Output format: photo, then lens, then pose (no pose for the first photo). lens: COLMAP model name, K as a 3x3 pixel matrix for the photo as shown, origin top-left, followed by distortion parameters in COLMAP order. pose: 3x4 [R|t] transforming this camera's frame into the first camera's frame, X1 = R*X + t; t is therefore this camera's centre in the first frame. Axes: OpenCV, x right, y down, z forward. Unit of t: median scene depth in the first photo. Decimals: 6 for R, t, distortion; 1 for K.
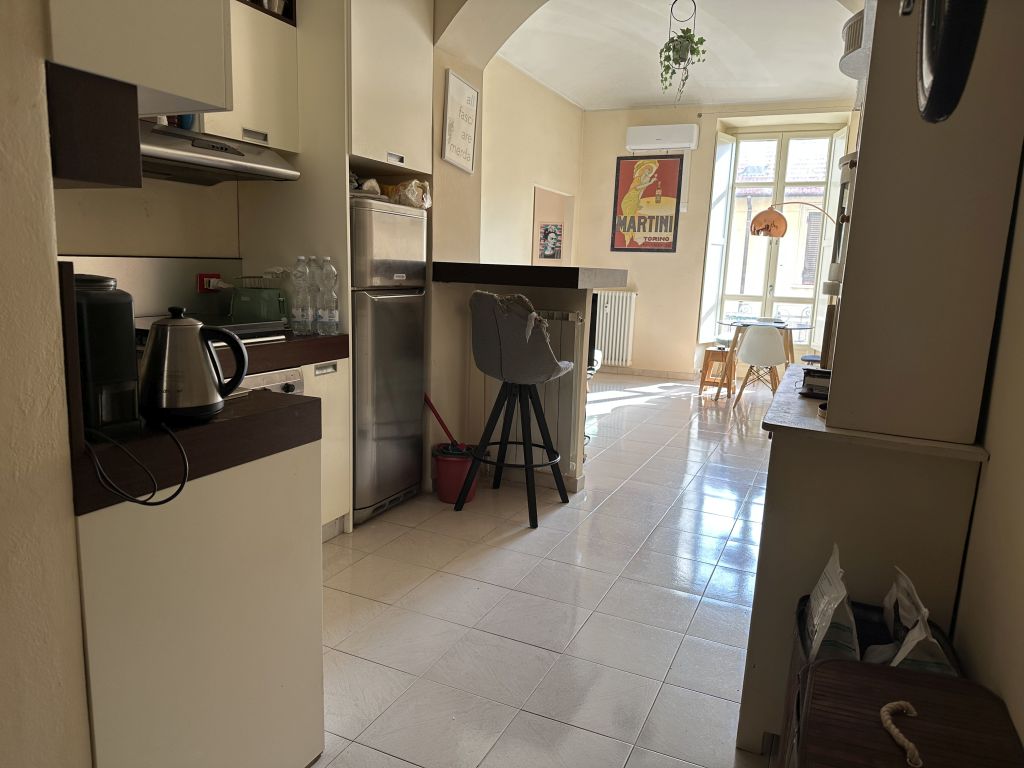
lens RADIAL K [[699.0, 0, 508.5], [0, 699.0, 387.2], [0, 0, 1]] dist [0.025521, -0.010344]
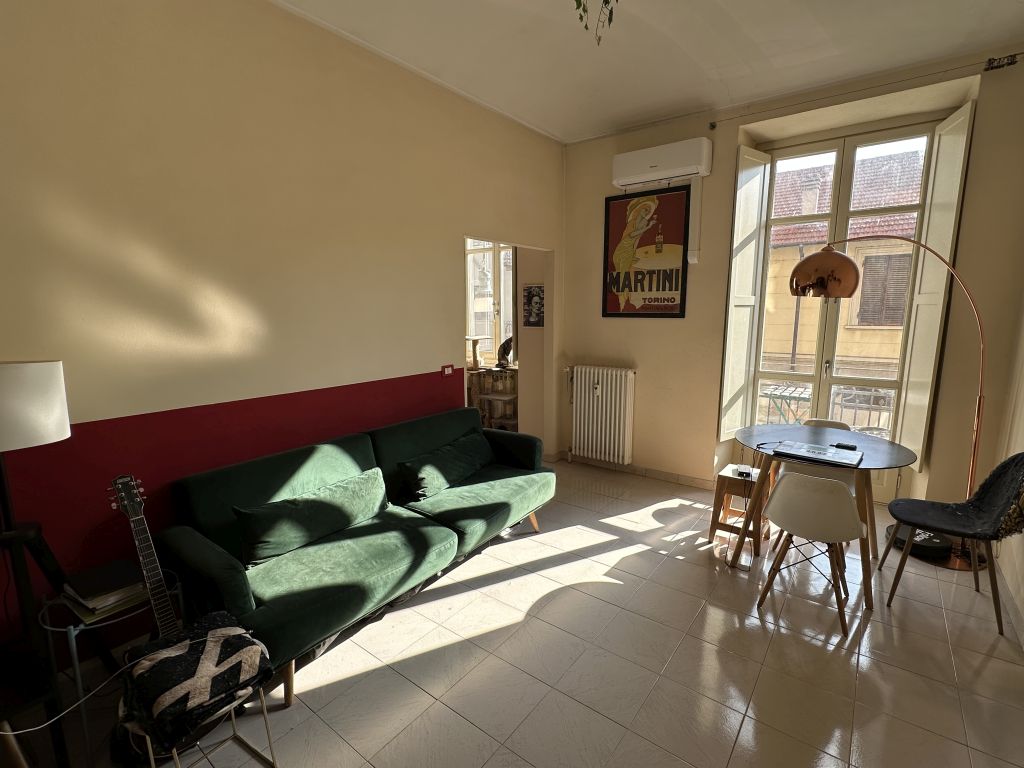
lens RADIAL K [[487.3, 0, 514.9], [0, 487.3, 382.1], [0, 0, 1]] dist [0.001399, 0.001466]
pose [[0.978251, -0.004131, -0.207382, 0.170070], [-0.000599, 0.999741, -0.022744, -0.112795], [0.207422, 0.022374, 0.977996, 0.461827]]
